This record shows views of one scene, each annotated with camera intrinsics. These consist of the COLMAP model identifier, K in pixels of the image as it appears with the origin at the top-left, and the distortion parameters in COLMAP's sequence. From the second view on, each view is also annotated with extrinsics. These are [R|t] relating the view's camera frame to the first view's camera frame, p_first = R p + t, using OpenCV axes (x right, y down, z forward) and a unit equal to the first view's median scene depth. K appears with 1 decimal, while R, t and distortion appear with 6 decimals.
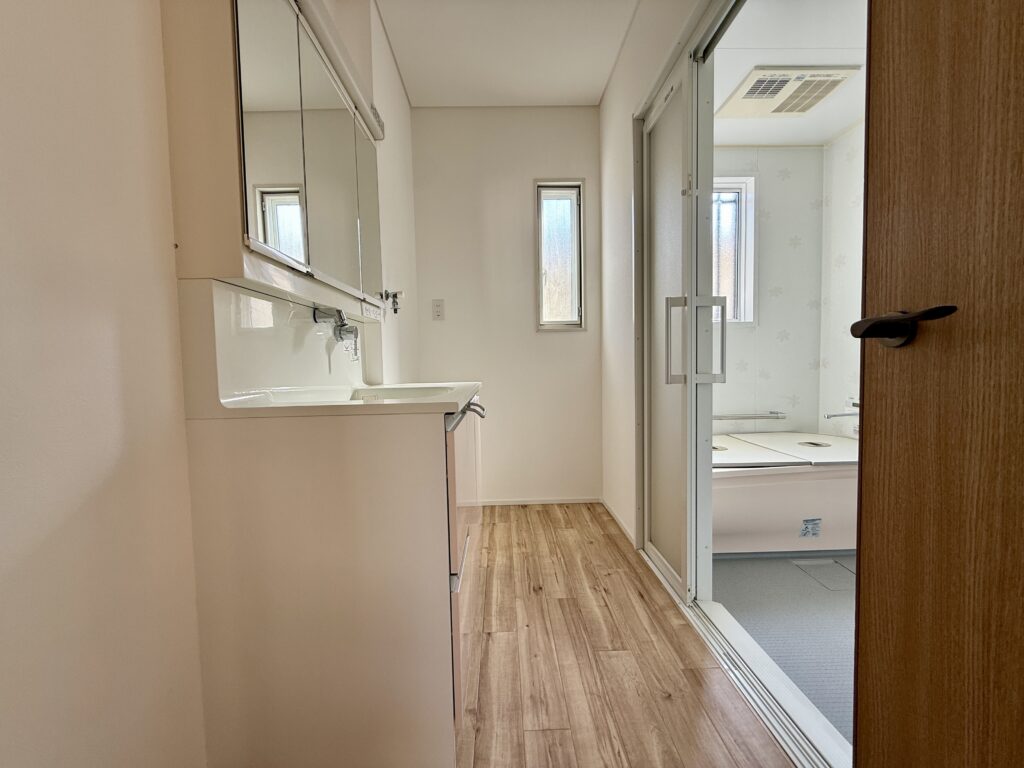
lens RADIAL K [[408.1, 0, 509.9], [0, 408.1, 383.7], [0, 0, 1]] dist [0.001918, 0.000255]
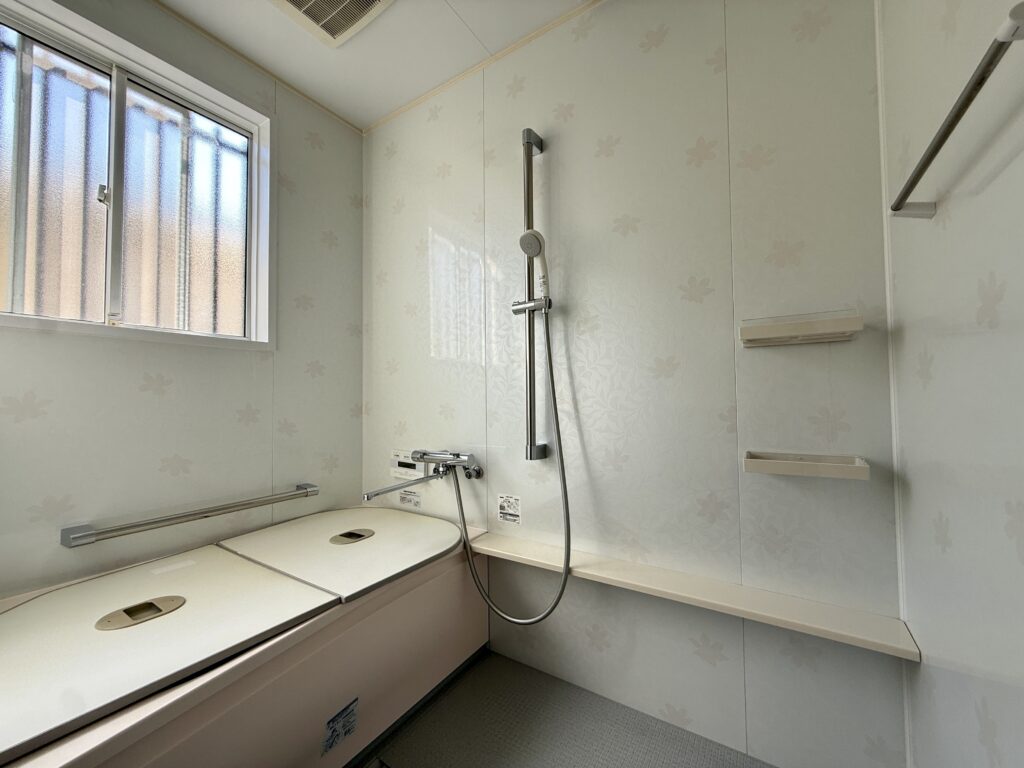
lens RADIAL K [[408.1, 0, 509.9], [0, 408.1, 383.7], [0, 0, 1]] dist [0.001918, 0.000255]
pose [[0.565560, 0.039978, 0.823737, 0.298888], [0.039096, 0.996402, -0.075200, -0.030169], [-0.823780, 0.074735, 0.561962, 0.360259]]
